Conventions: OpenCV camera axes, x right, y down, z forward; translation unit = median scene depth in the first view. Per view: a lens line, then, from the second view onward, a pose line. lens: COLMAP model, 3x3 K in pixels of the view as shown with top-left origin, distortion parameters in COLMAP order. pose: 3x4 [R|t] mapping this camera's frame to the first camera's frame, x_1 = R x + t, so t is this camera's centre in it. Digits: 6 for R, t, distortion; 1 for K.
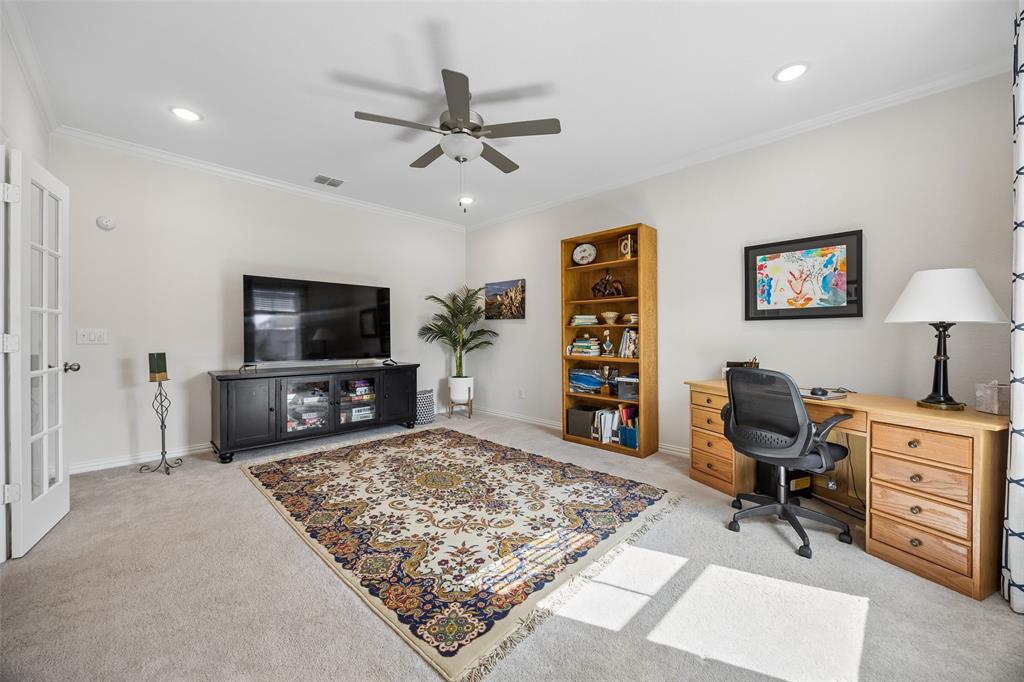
lens RADIAL K [[392.2, 0, 506.0], [0, 392.2, 335.6], [0, 0, 1]] dist [-0.001326, 0.000274]
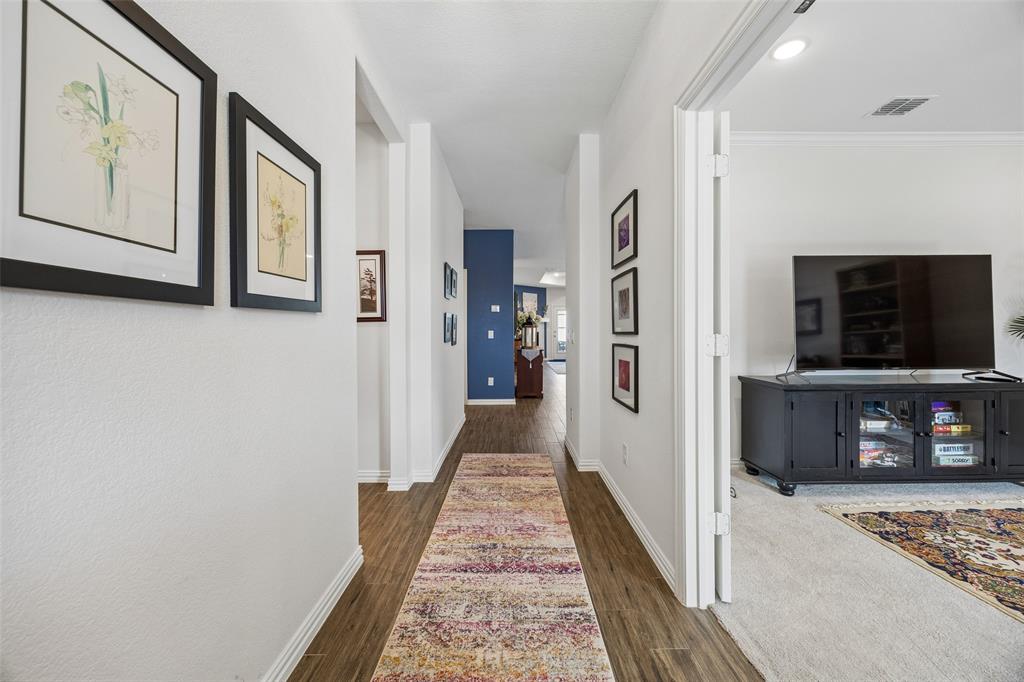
lens RADIAL K [[392.2, 0, 511.1], [0, 392.2, 336.0], [0, 0, 1]] dist [-0.001326, 0.000274]
pose [[0.723290, 0.000959, -0.690544, -0.766744], [0.005604, 0.999958, 0.007258, -0.006500], [0.690522, -0.009119, 0.723254, 0.063893]]
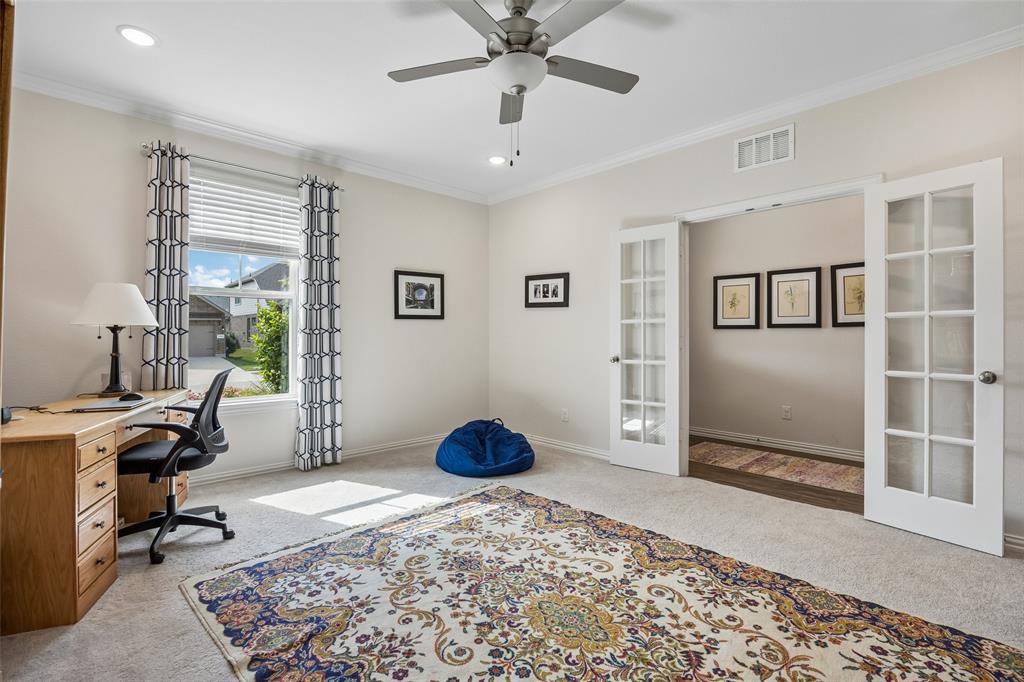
lens RADIAL K [[486.9, 0, 515.1], [0, 486.9, 335.4], [0, 0, 1]] dist [-0.004532, -0.000504]
pose [[-0.999999, -0.001056, 0.000042, -0.113298], [-0.001056, 0.999996, 0.002617, -0.008501], [-0.000045, 0.002617, -0.999997, 1.921388]]
